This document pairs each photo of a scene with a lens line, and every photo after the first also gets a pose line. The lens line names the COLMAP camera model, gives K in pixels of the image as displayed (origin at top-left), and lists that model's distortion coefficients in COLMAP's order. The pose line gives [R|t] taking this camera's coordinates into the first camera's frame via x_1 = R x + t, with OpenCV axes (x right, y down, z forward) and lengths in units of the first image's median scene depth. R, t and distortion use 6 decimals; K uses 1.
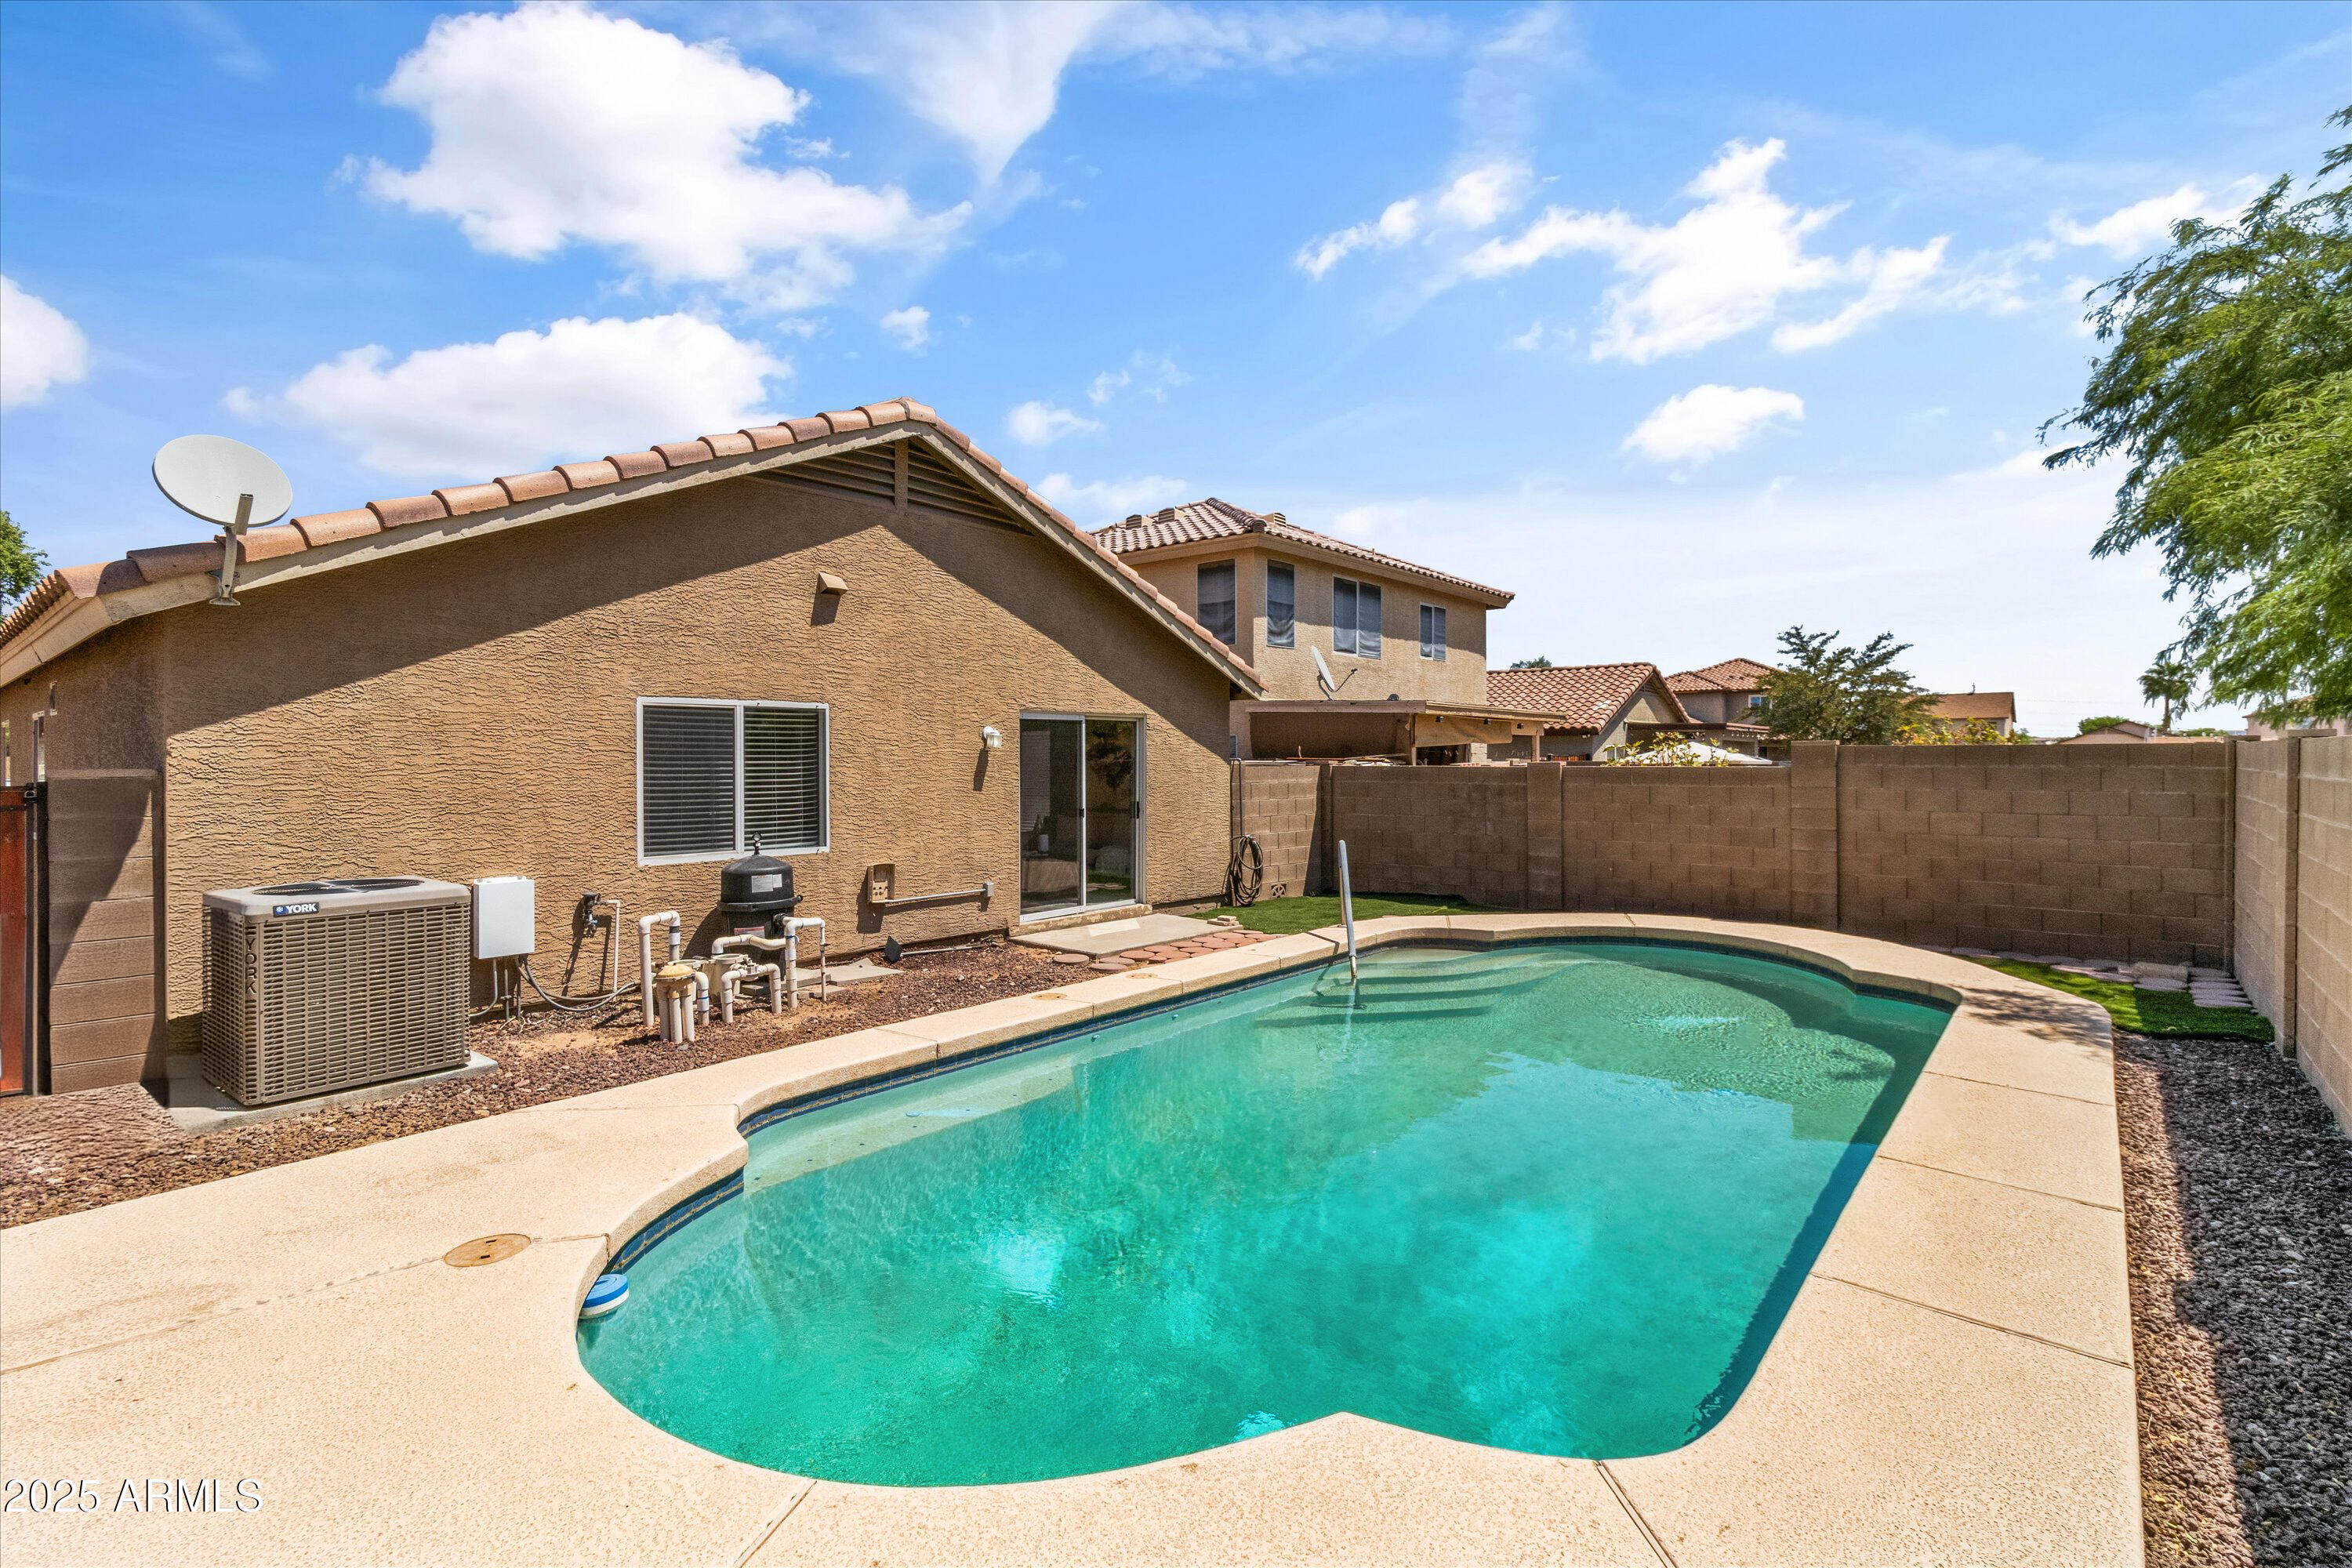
lens RADIAL K [[1101.3, 0, 1179.7], [0, 1101.3, 754.9], [0, 0, 1]] dist [0.001417, 0.000405]
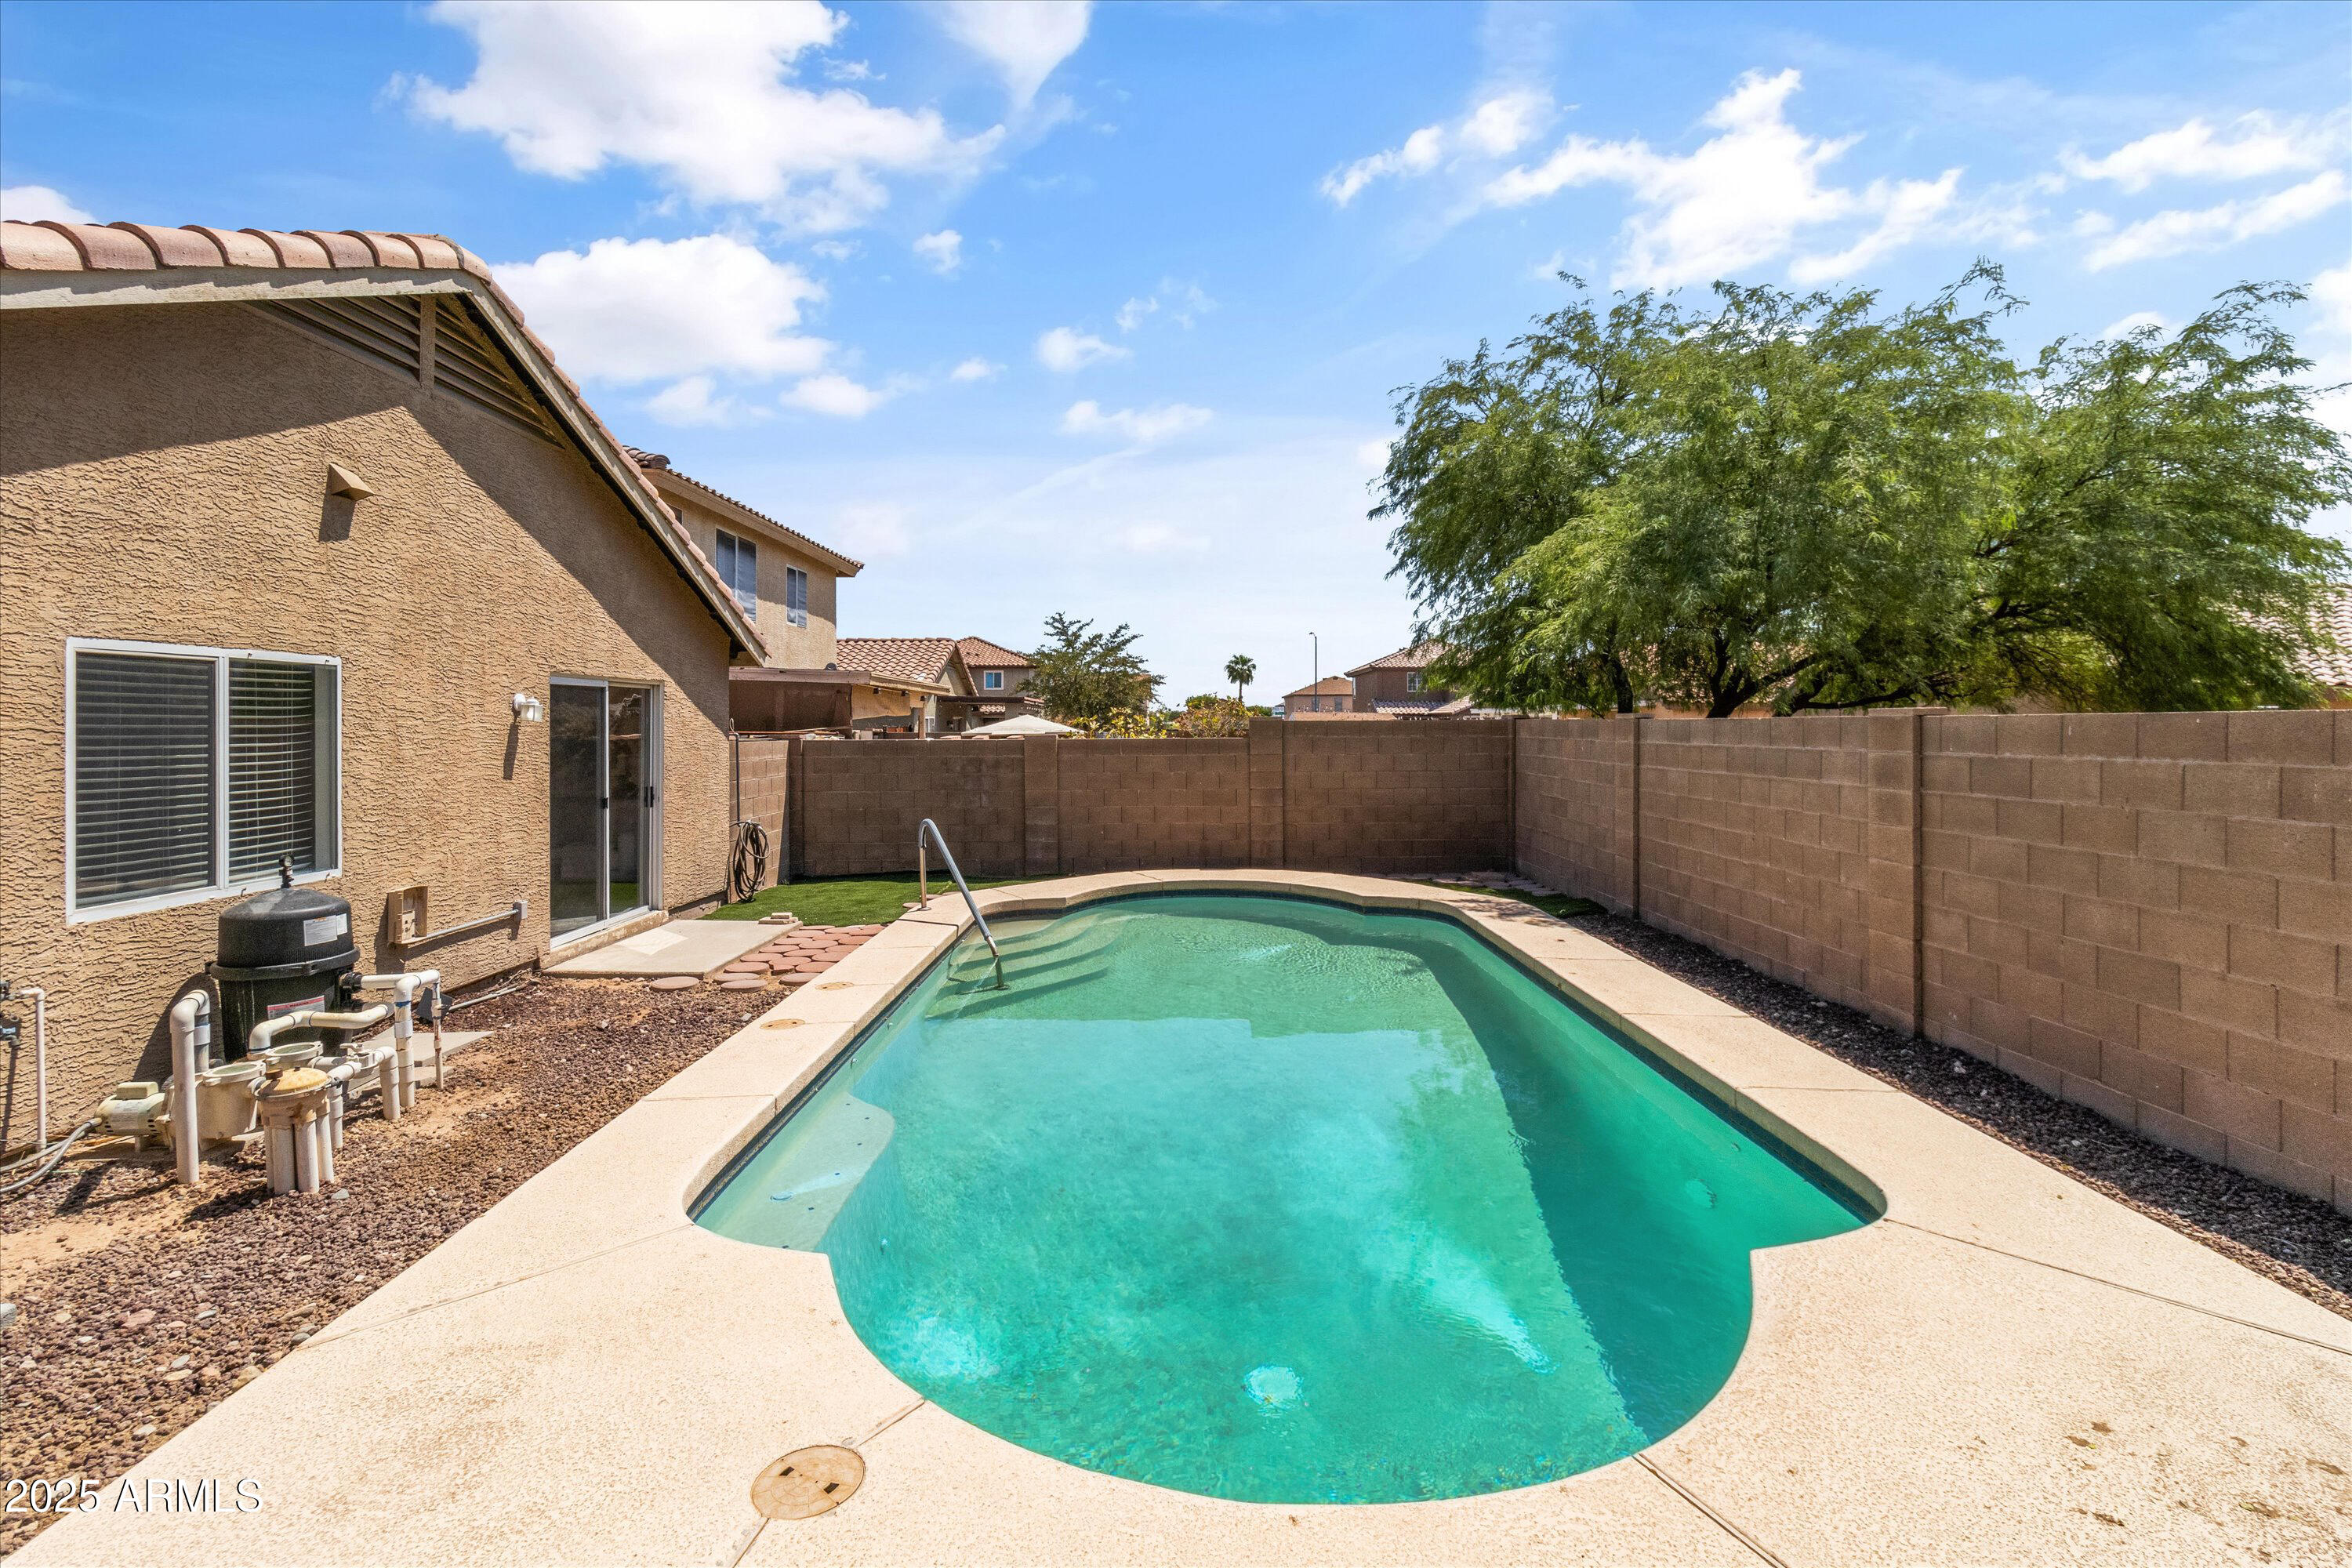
lens RADIAL K [[1126.0, 0, 1179.3], [0, 1126.0, 713.8], [0, 0, 1]] dist [0.000657, 0.000730]
pose [[0.757350, 0.005523, 0.652986, -0.336145], [0.000608, 0.999958, -0.009162, -0.004771], [-0.653009, 0.007336, 0.757315, 0.121106]]
